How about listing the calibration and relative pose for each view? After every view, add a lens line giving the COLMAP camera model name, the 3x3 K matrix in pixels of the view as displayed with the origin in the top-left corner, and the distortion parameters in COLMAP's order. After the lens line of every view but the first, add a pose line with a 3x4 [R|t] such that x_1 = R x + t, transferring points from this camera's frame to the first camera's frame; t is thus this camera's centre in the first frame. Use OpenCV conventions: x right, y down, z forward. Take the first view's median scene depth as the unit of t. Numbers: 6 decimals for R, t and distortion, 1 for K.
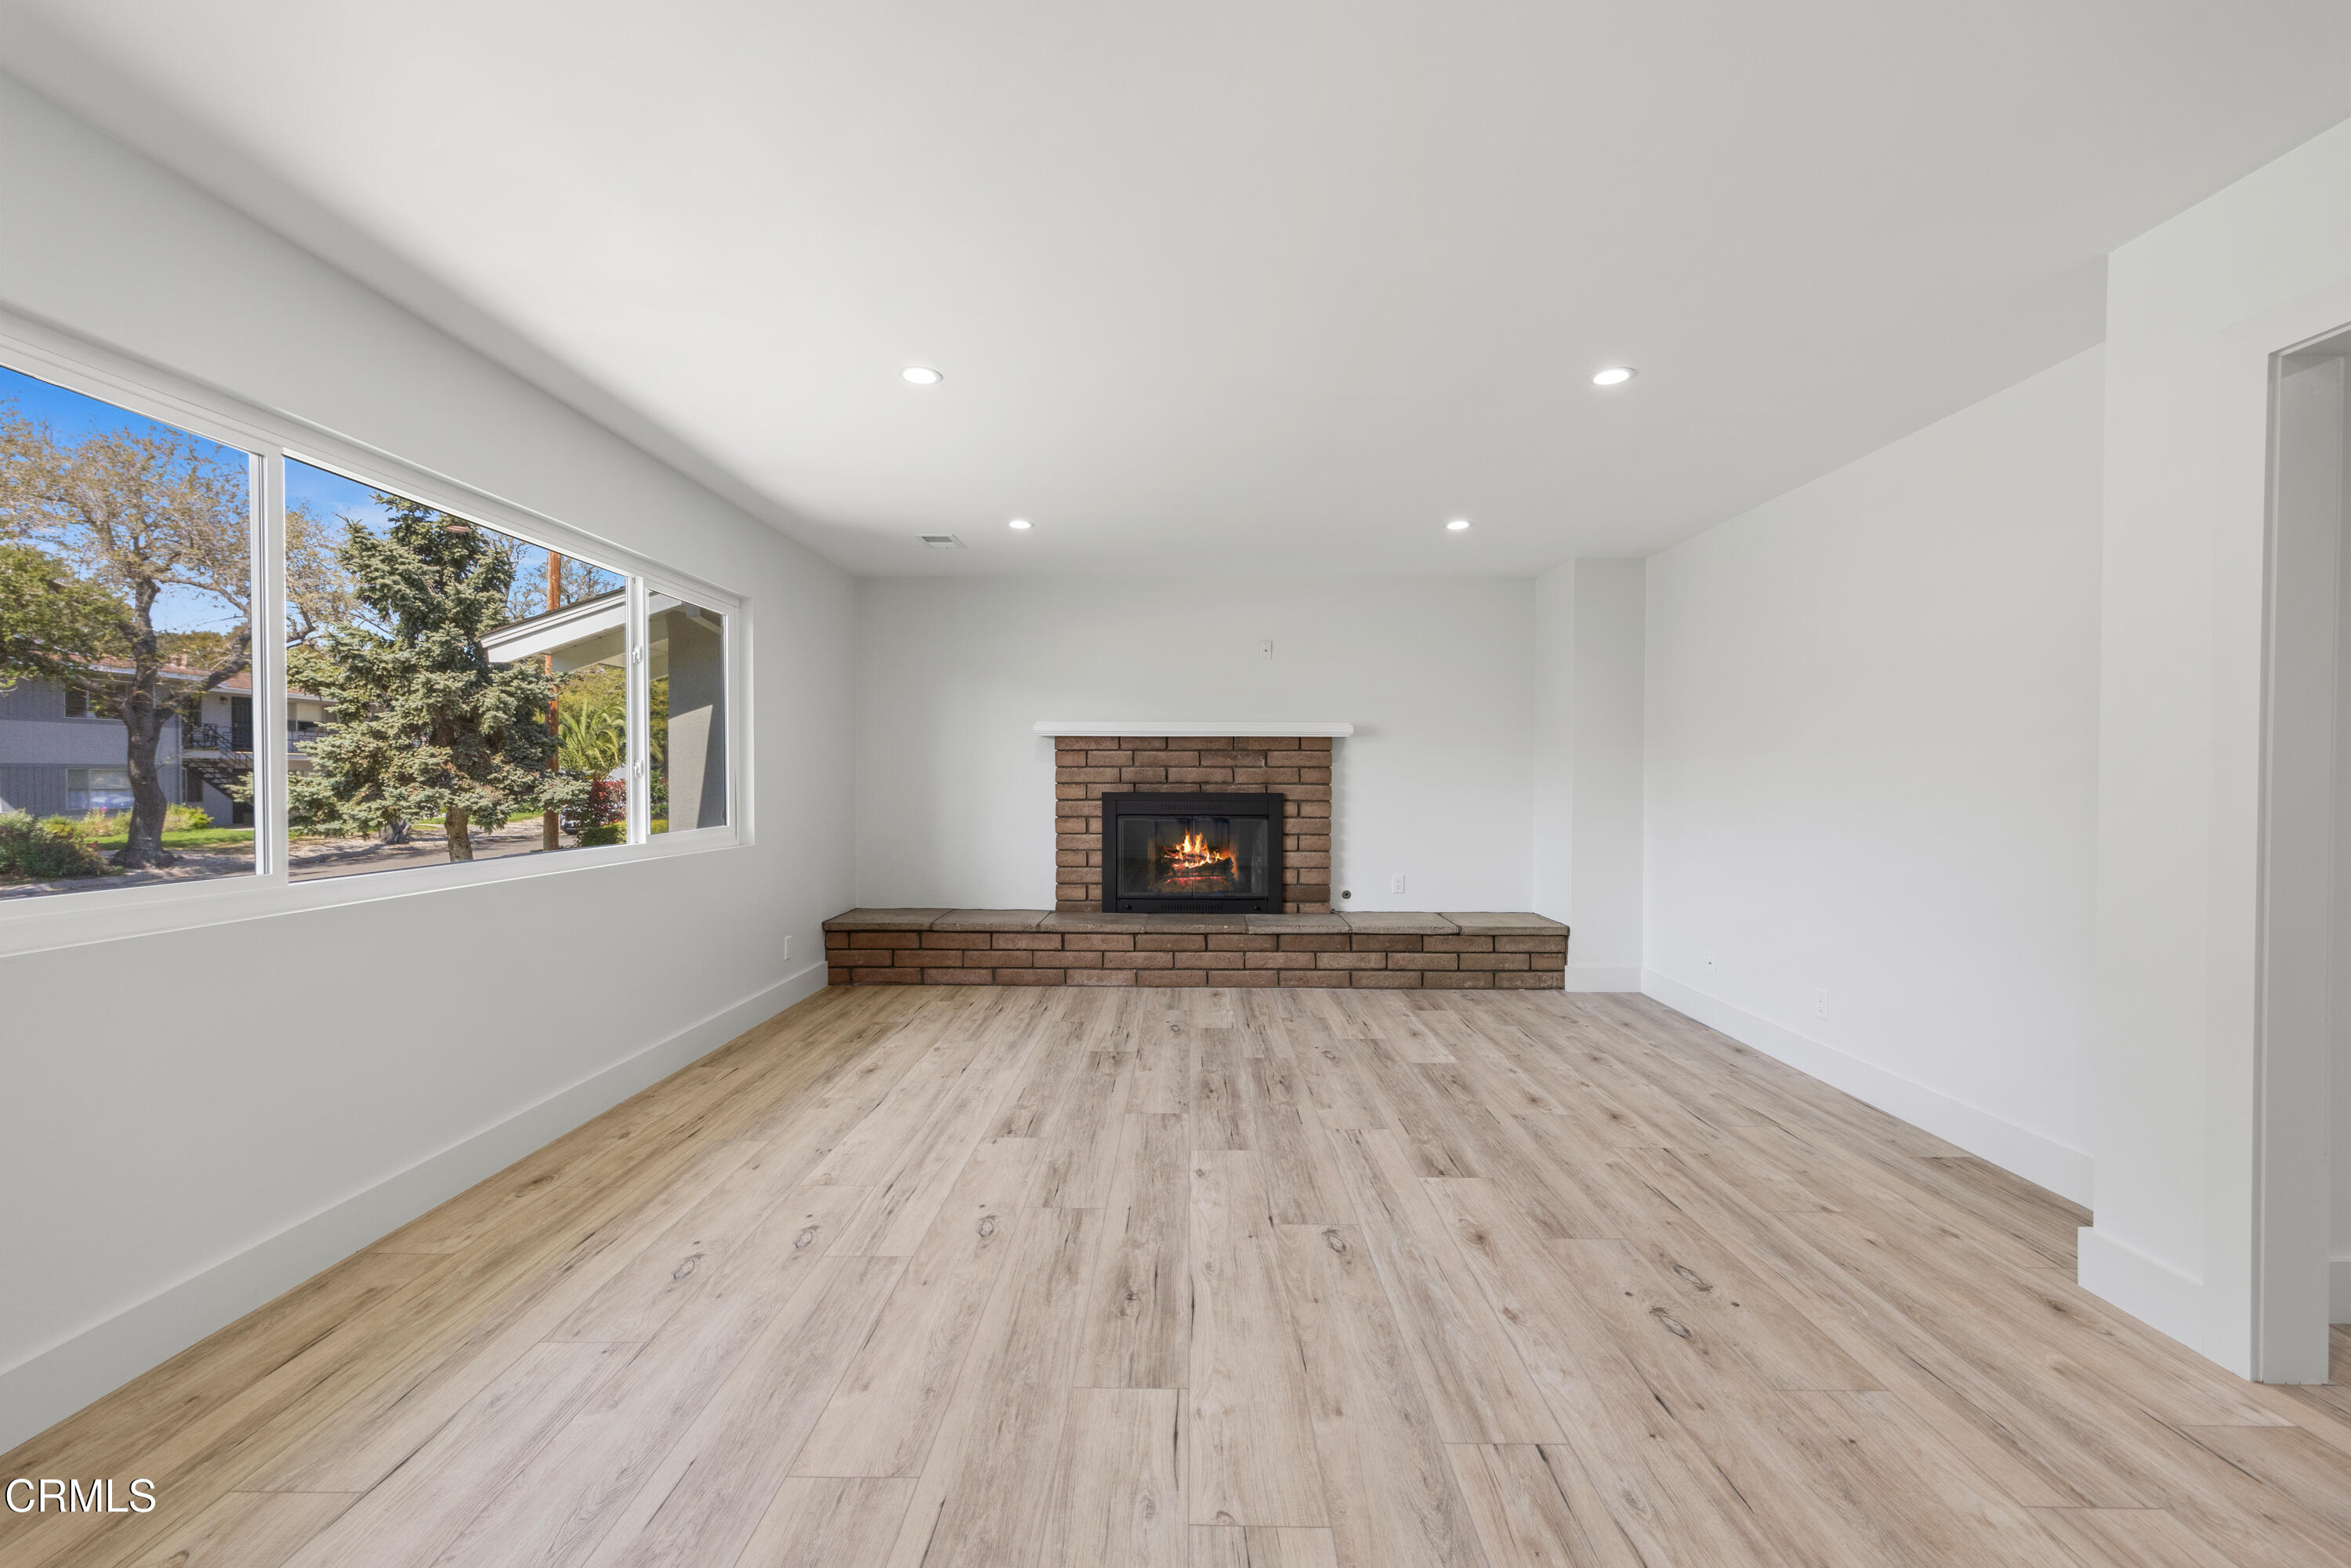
lens RADIAL K [[974.4, 0, 1180.7], [0, 974.4, 780.9], [0, 0, 1]] dist [0.000996, 0.000443]
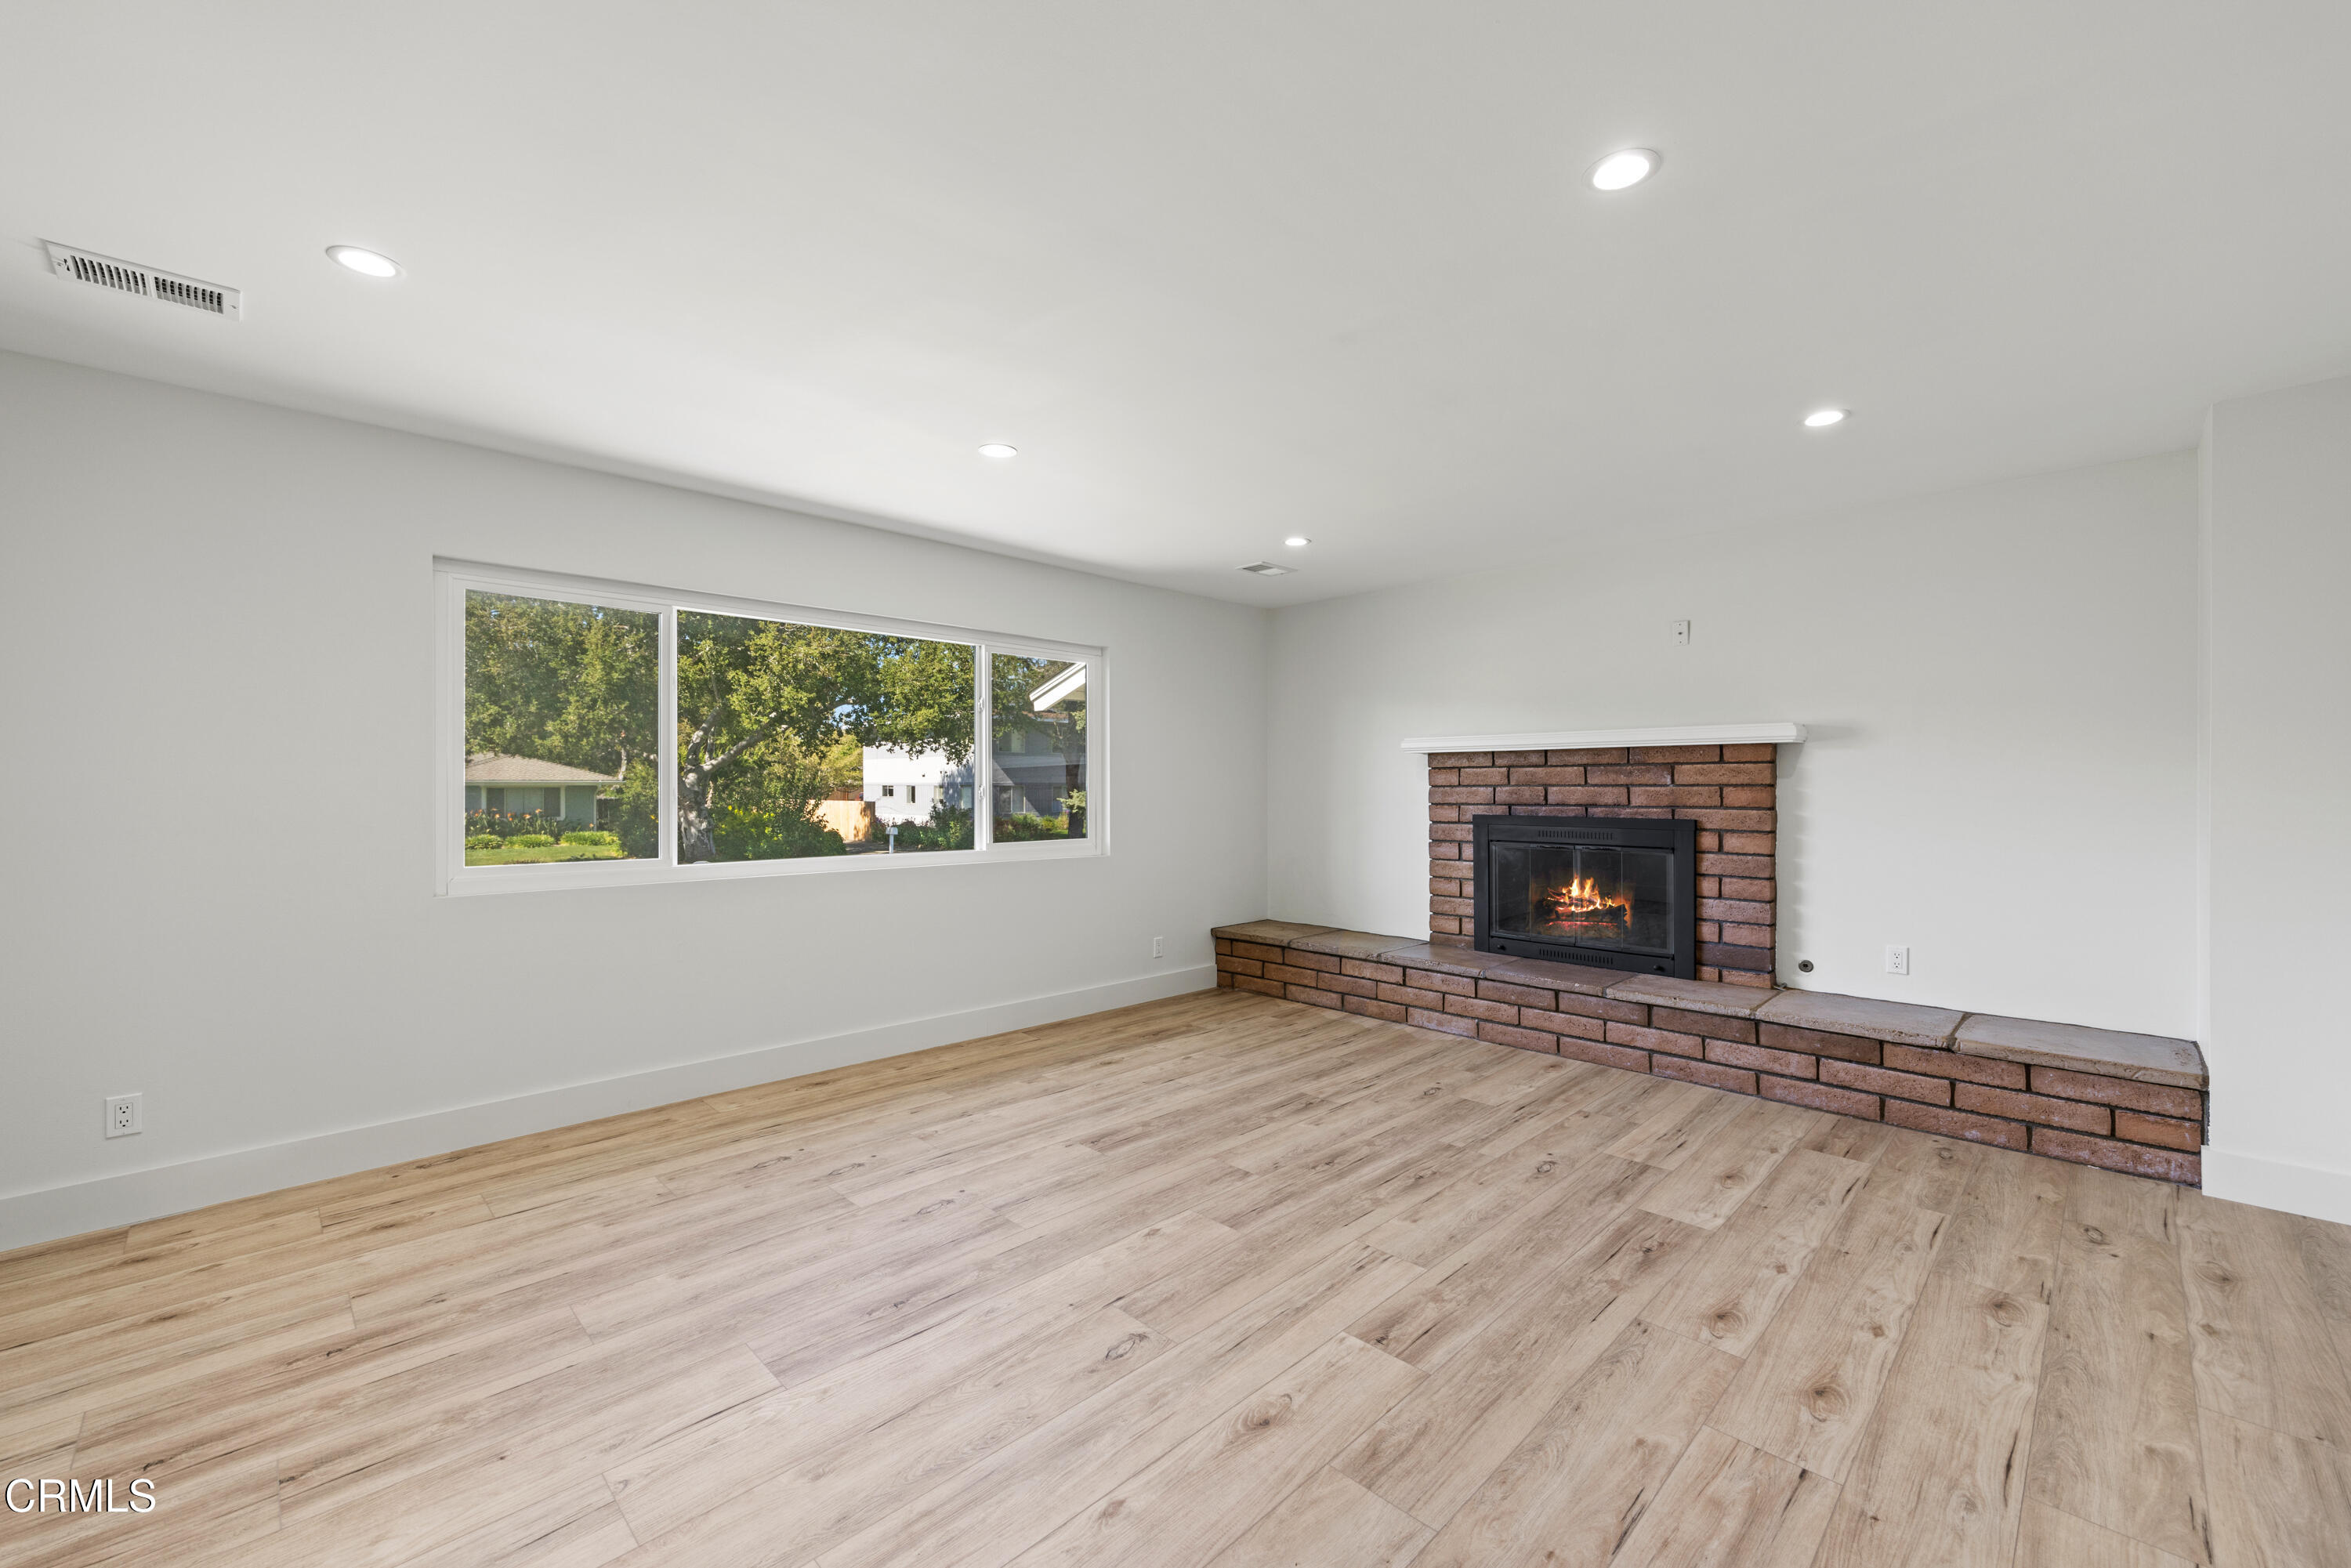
lens RADIAL K [[962.4, 0, 1175.5], [0, 962.4, 784.0], [0, 0, 1]] dist [0.000163, 0.000528]
pose [[0.696302, -0.006251, -0.717721, 0.384546], [0.000218, 0.999964, -0.008498, -0.009450], [0.717748, 0.005760, 0.696279, 0.207229]]
